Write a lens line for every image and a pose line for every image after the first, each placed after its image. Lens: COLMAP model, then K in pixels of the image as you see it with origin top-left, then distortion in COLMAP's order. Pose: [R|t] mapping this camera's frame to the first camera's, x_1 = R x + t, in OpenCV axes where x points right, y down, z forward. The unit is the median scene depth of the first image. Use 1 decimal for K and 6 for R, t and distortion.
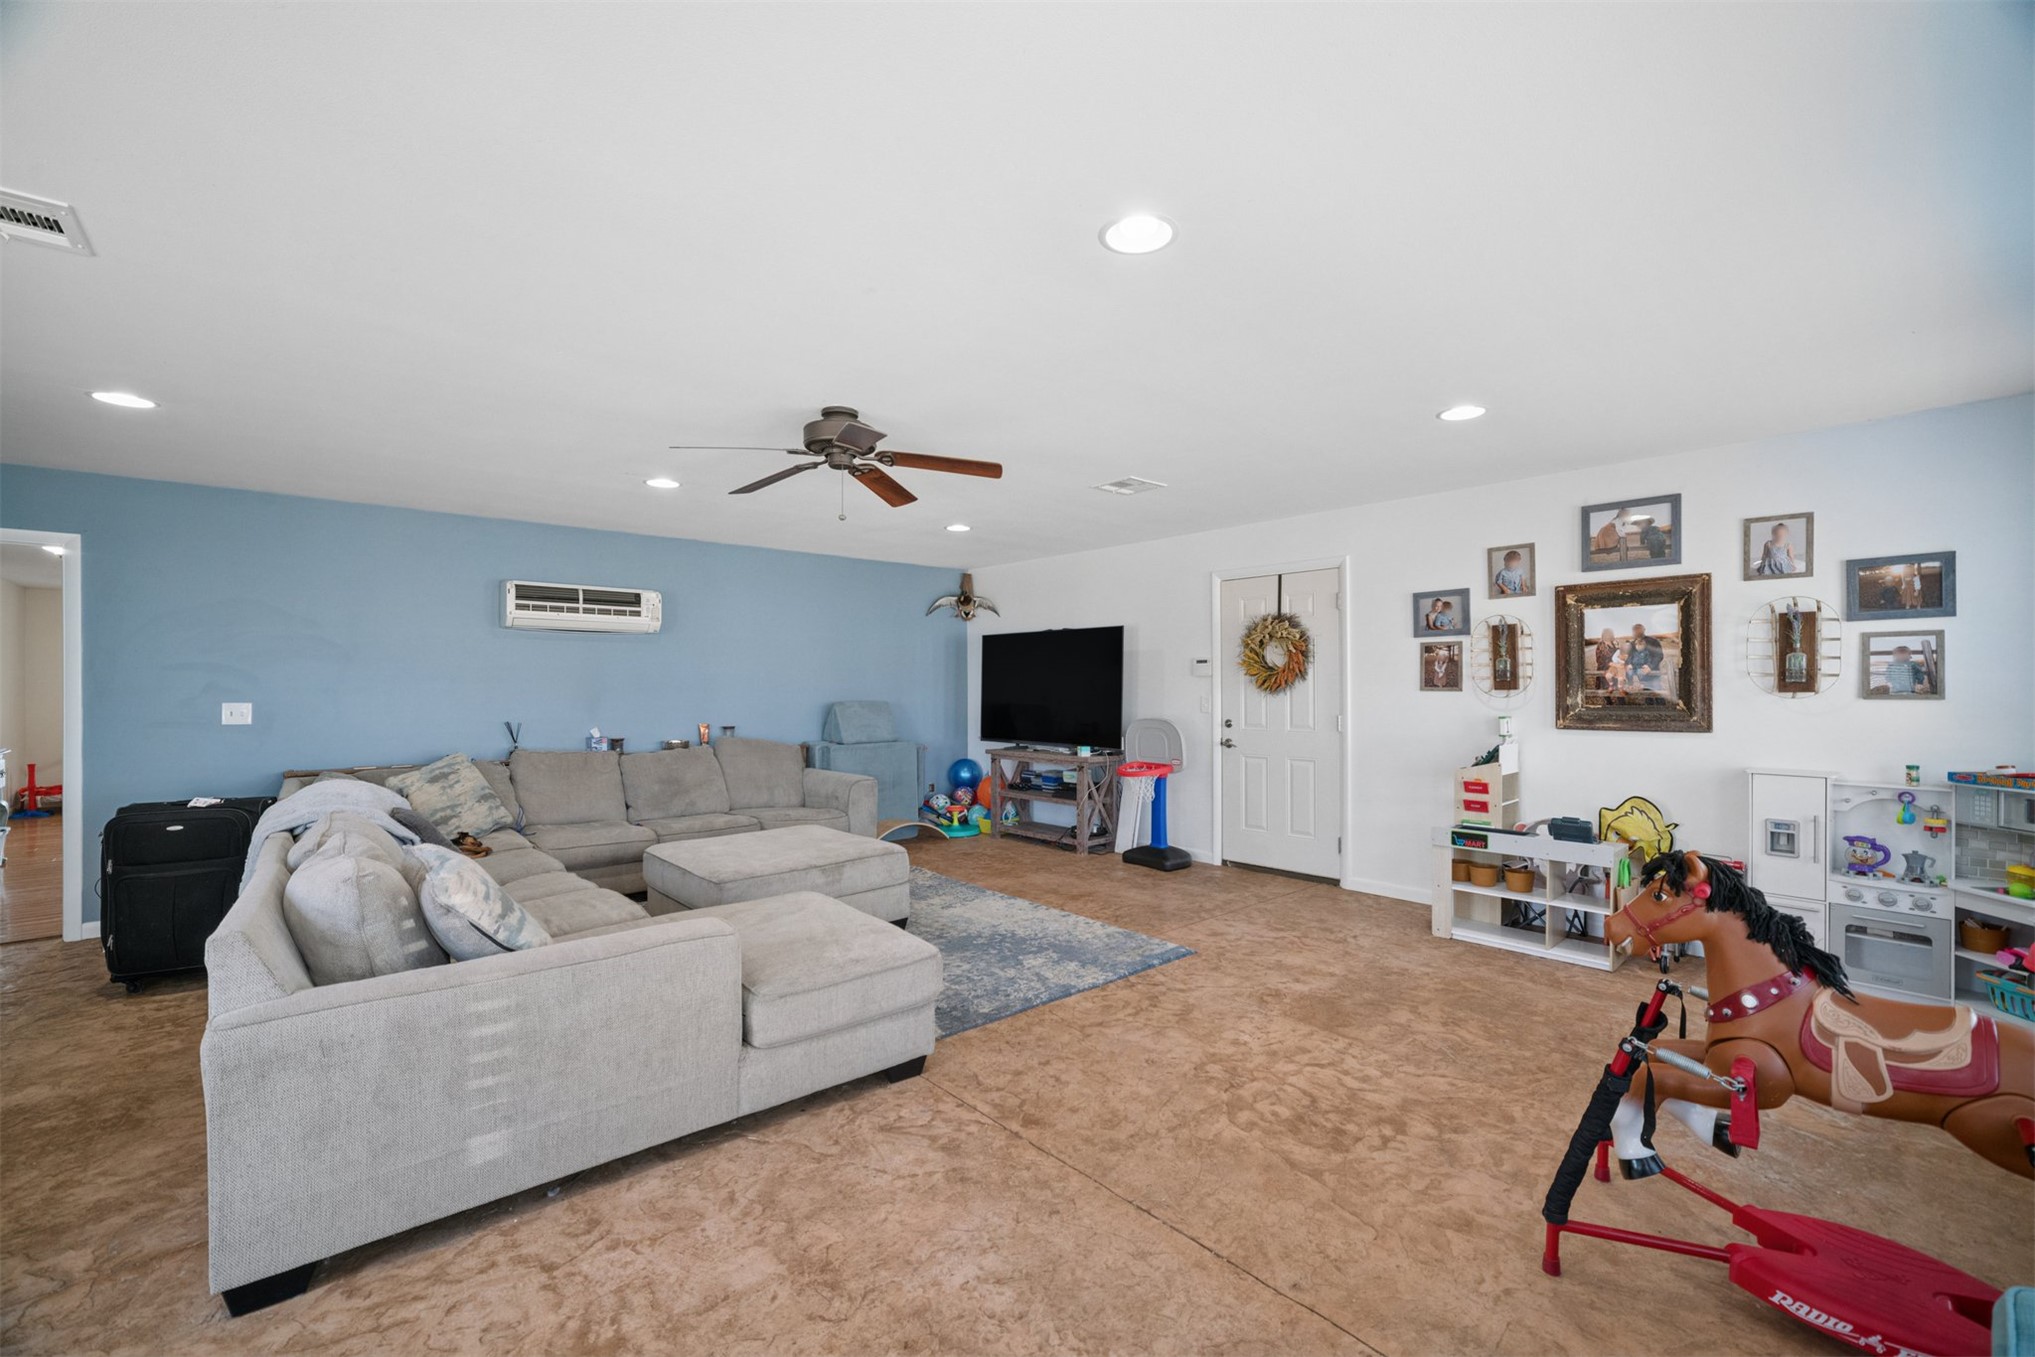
lens RADIAL K [[836.6, 0, 1024.5], [0, 836.6, 674.9], [0, 0, 1]] dist [-0.011973, 0.000418]
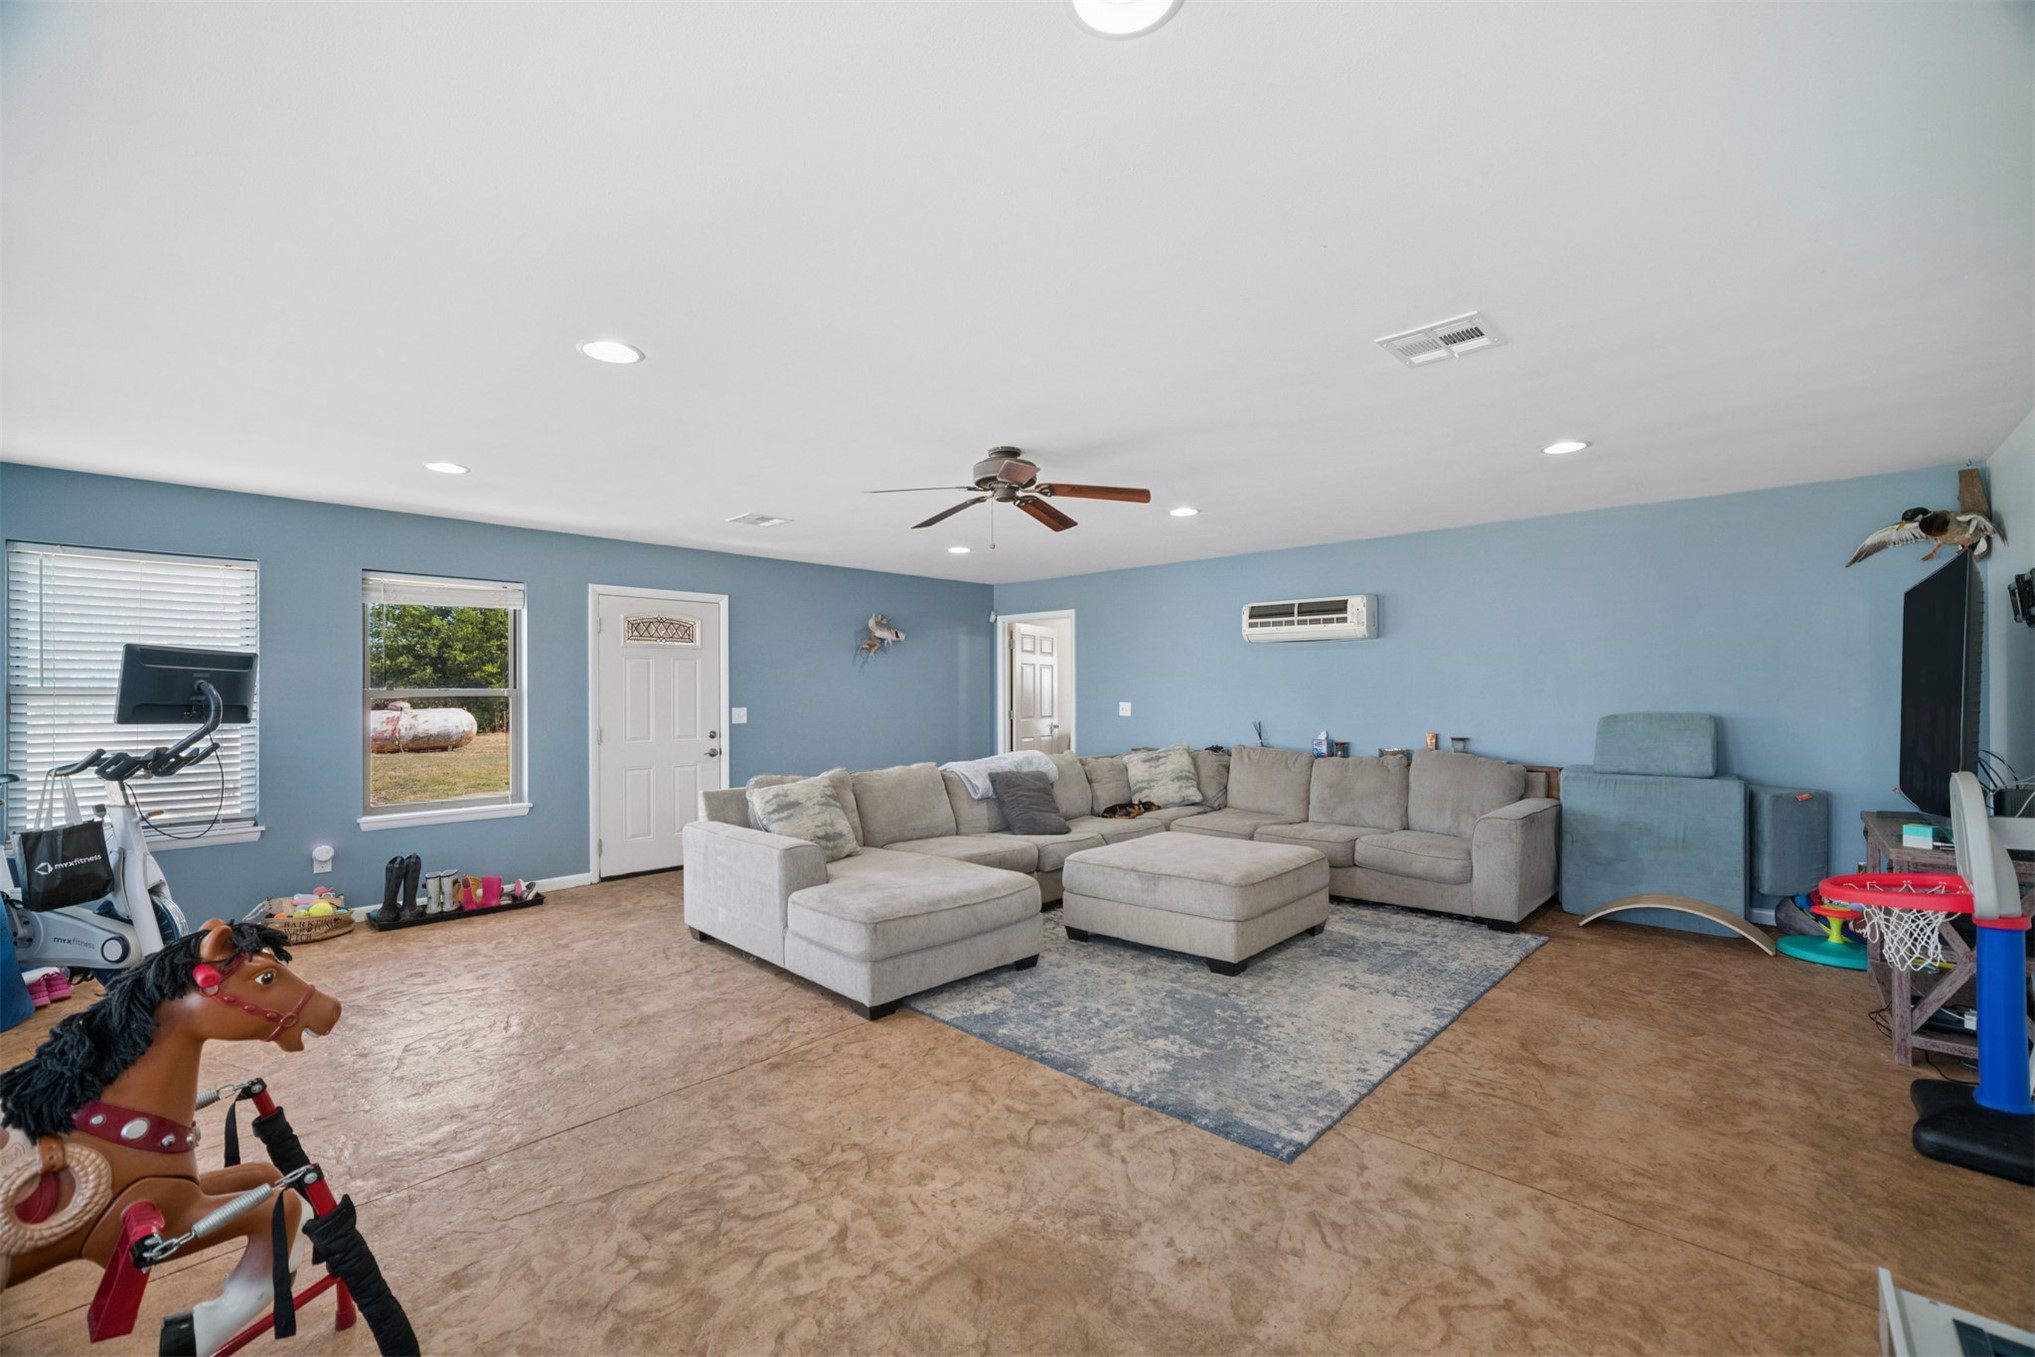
lens RADIAL K [[824.3, 0, 1018.1], [0, 824.3, 693.2], [0, 0, 1]] dist [-0.013155, 0.004093]
pose [[0.099038, 0.002668, -0.995080, 0.801144], [0.019444, 0.999800, 0.004616, 0.005484], [0.994894, -0.019806, 0.098967, 0.825155]]
